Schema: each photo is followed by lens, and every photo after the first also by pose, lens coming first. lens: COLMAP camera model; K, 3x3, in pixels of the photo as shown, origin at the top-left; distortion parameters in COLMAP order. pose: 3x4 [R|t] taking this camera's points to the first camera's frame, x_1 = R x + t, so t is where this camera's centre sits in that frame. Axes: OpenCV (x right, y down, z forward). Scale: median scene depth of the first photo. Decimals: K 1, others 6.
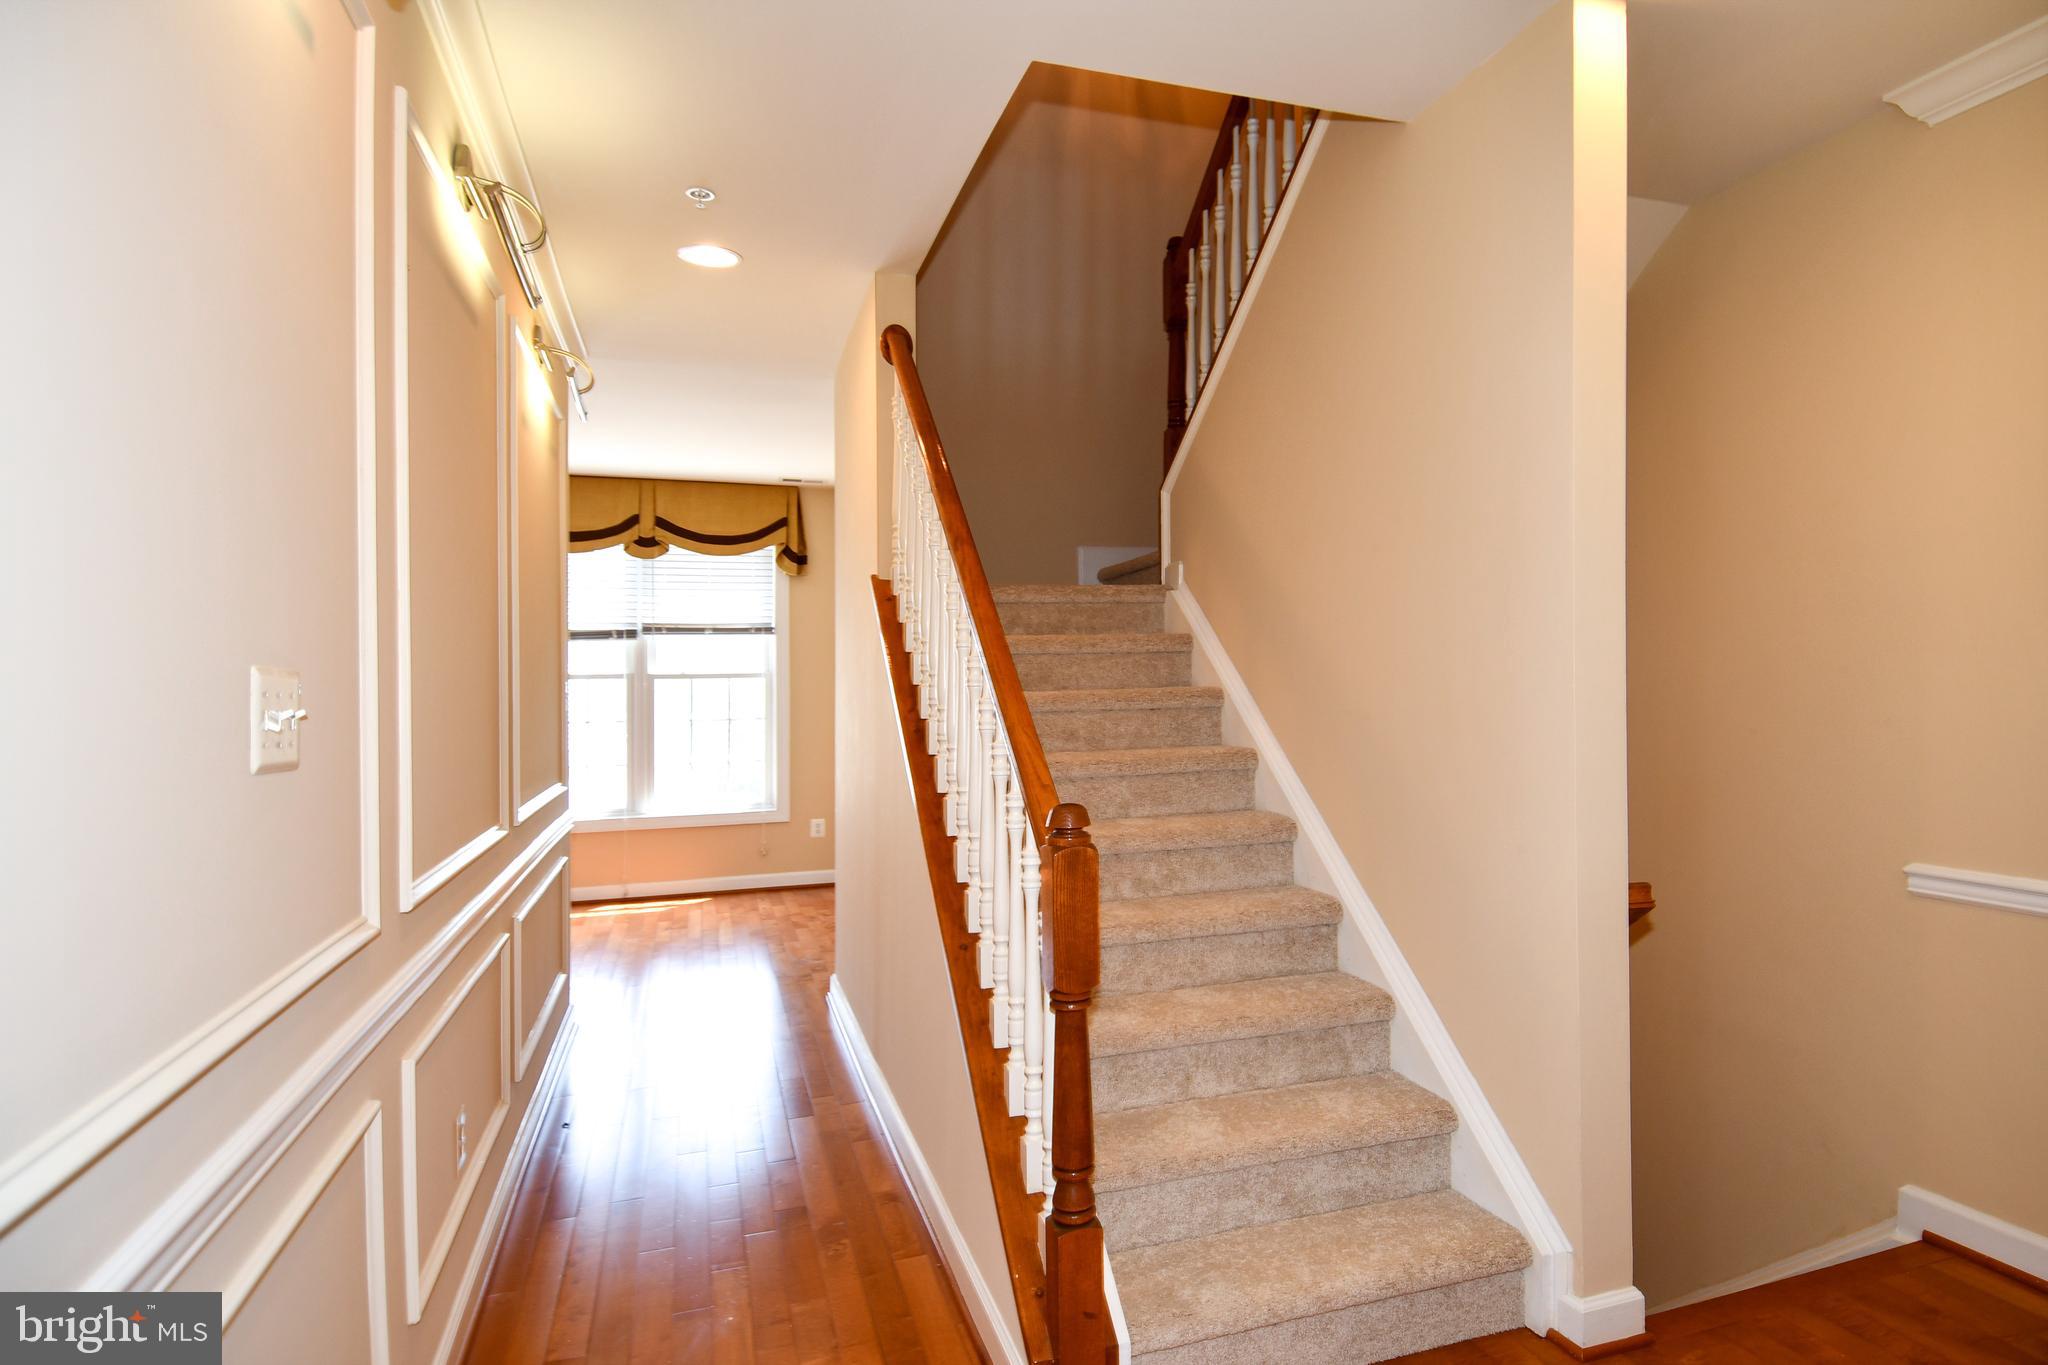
lens RADIAL K [[1088.8, 0, 1066.8], [0, 1088.8, 658.0], [0, 0, 1]] dist [0.001670, -0.000328]
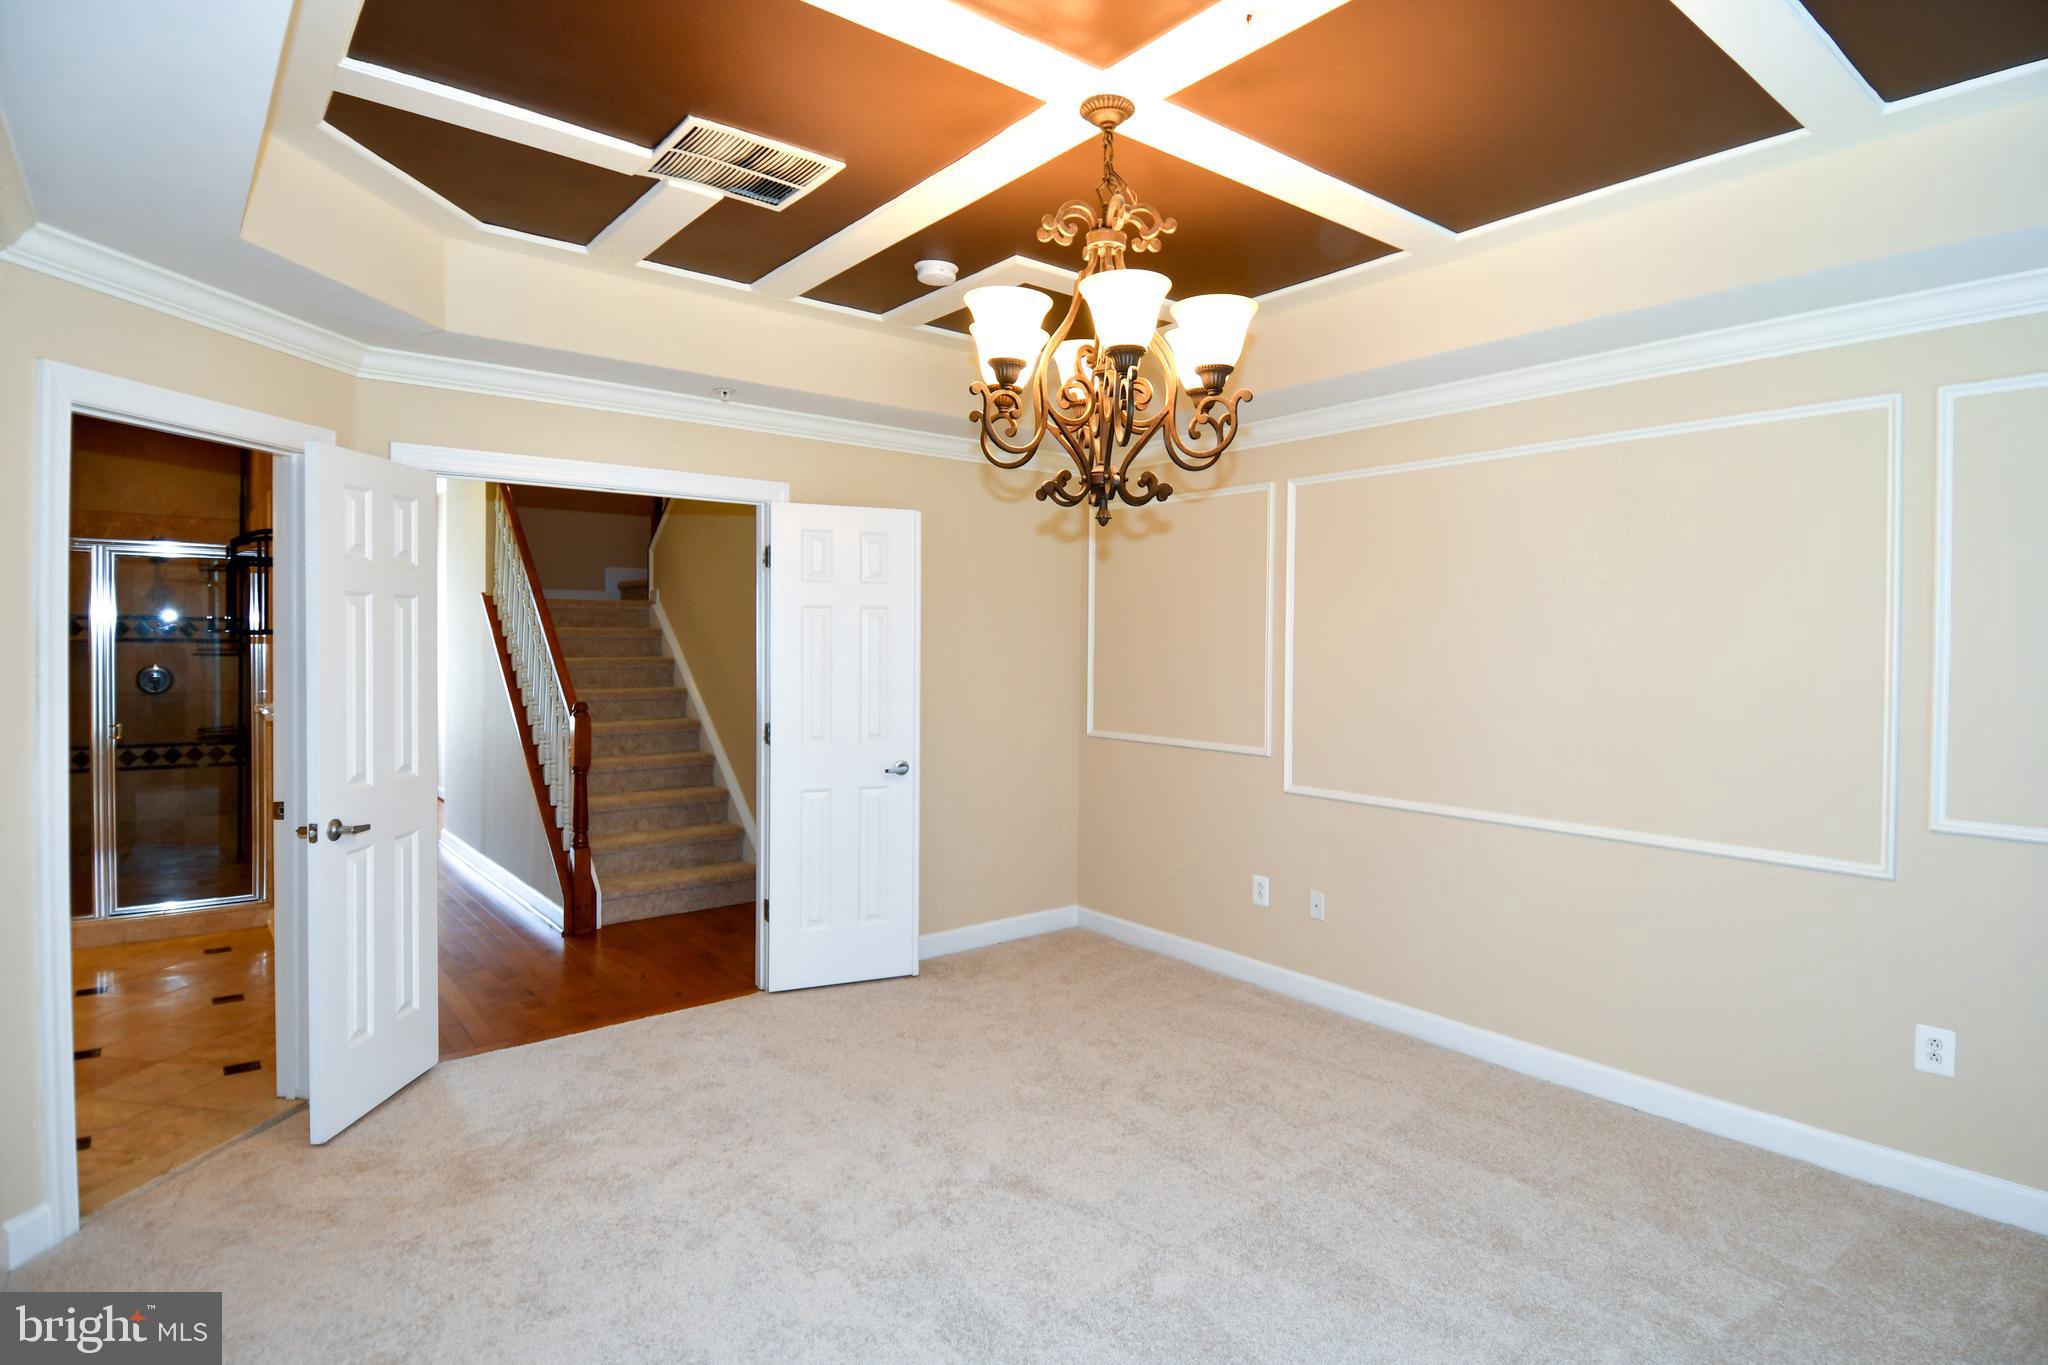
lens RADIAL K [[1088.8, 0, 1066.8], [0, 1088.8, 658.0], [0, 0, 1]] dist [0.001670, -0.000328]
pose [[0.922859, 0.034666, 0.383574, 0.043932], [-0.055169, 0.997569, 0.042577, -0.115277], [-0.381166, -0.060454, 0.922528, -1.324339]]
